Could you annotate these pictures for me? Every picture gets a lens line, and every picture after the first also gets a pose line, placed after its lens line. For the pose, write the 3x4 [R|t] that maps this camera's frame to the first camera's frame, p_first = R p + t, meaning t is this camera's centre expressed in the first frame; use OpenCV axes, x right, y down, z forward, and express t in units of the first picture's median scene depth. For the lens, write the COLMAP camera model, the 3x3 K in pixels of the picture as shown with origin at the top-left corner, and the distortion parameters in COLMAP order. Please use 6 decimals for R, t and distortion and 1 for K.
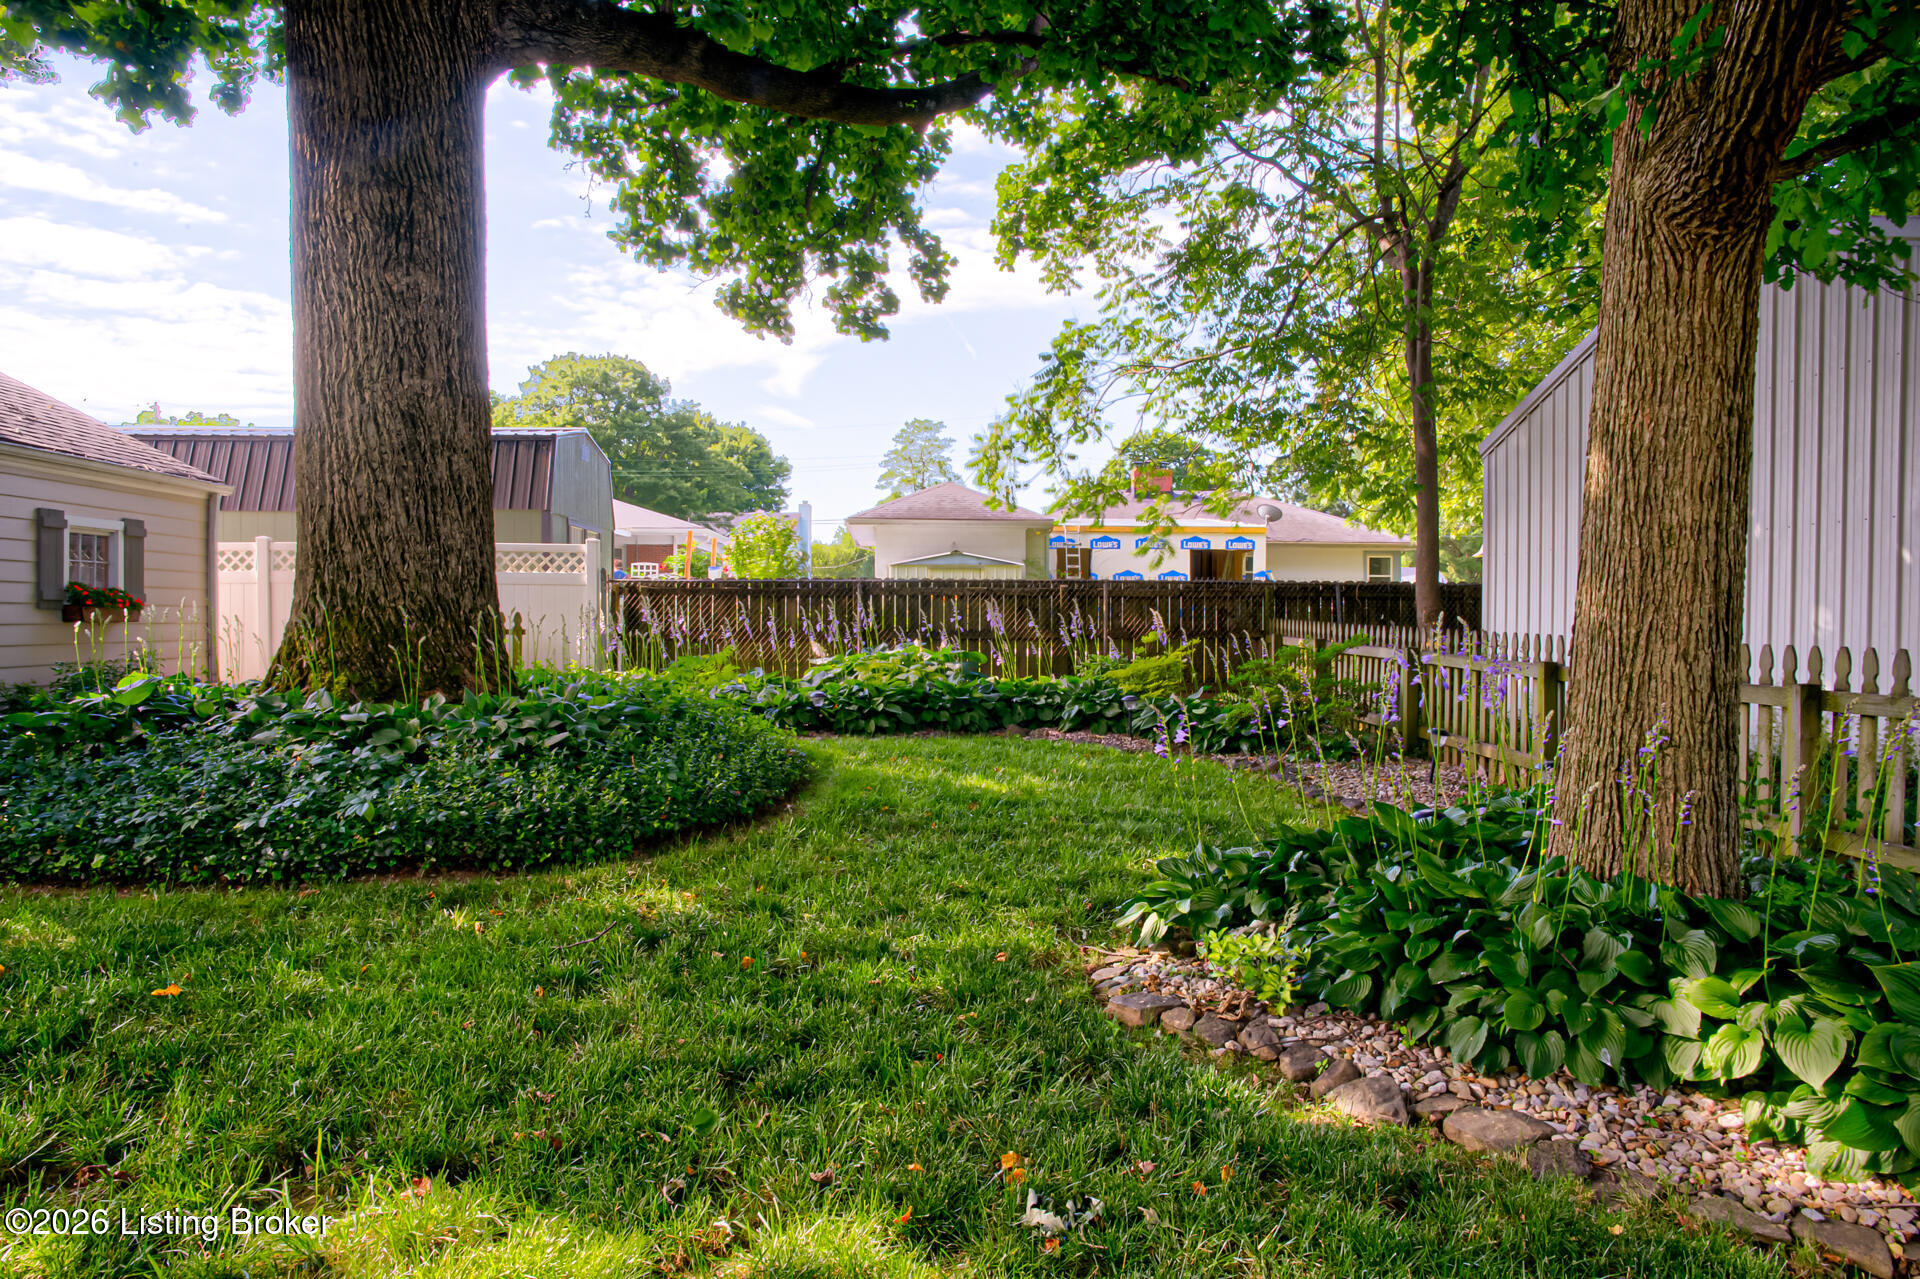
lens RADIAL K [[1319.5, 0, 960.0], [0, 1319.5, 639.5], [0, 0, 1]] dist [-0.098915, 0.116293]
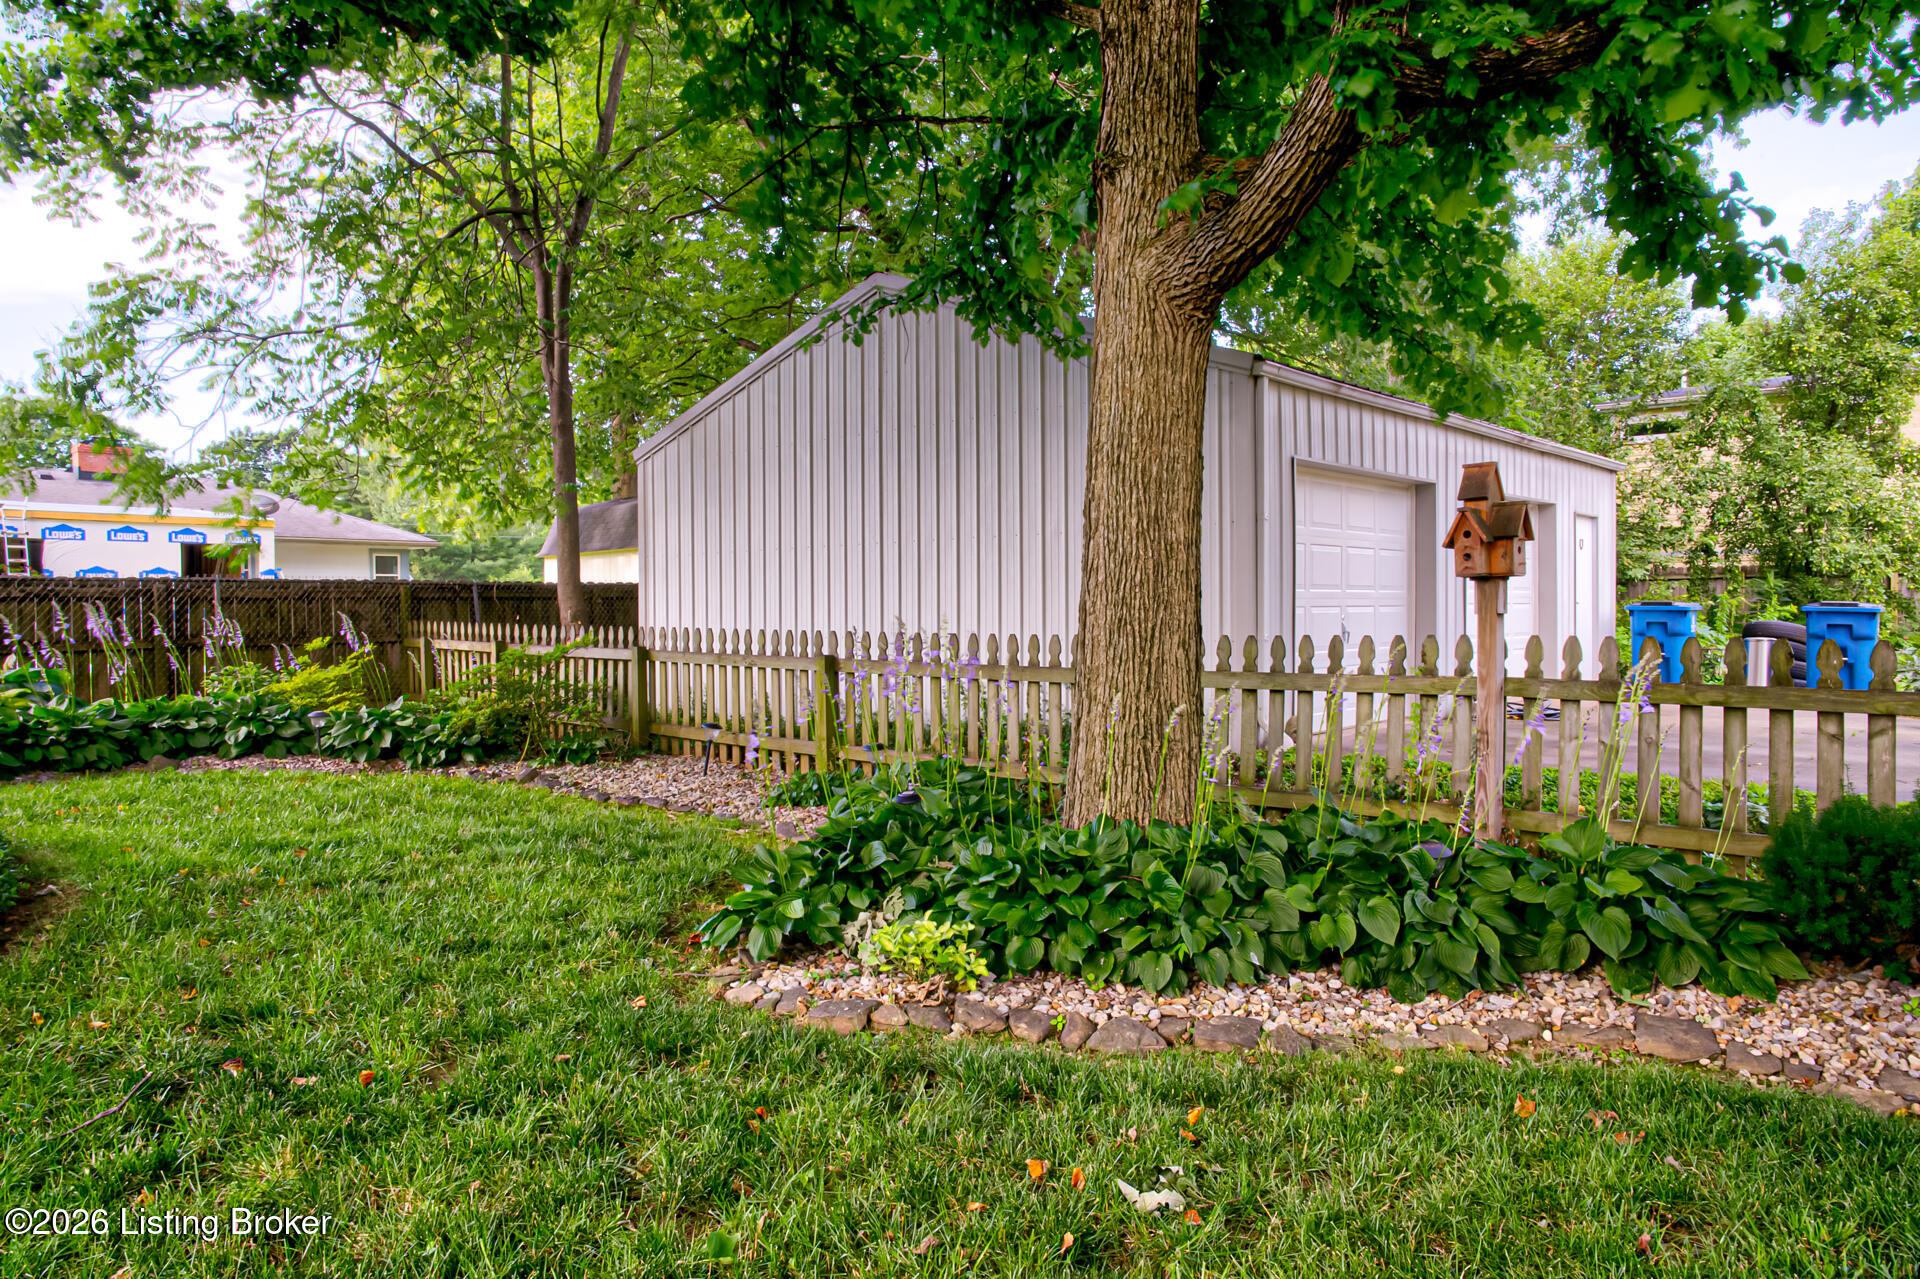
lens RADIAL K [[1319.5, 0, 960.0], [0, 1319.5, 639.5], [0, 0, 1]] dist [-0.098915, 0.116293]
pose [[0.706228, -0.026404, 0.707492, -0.175084], [0.025550, 0.999604, 0.011802, -0.004335], [-0.707523, 0.009742, 0.706623, 0.082977]]
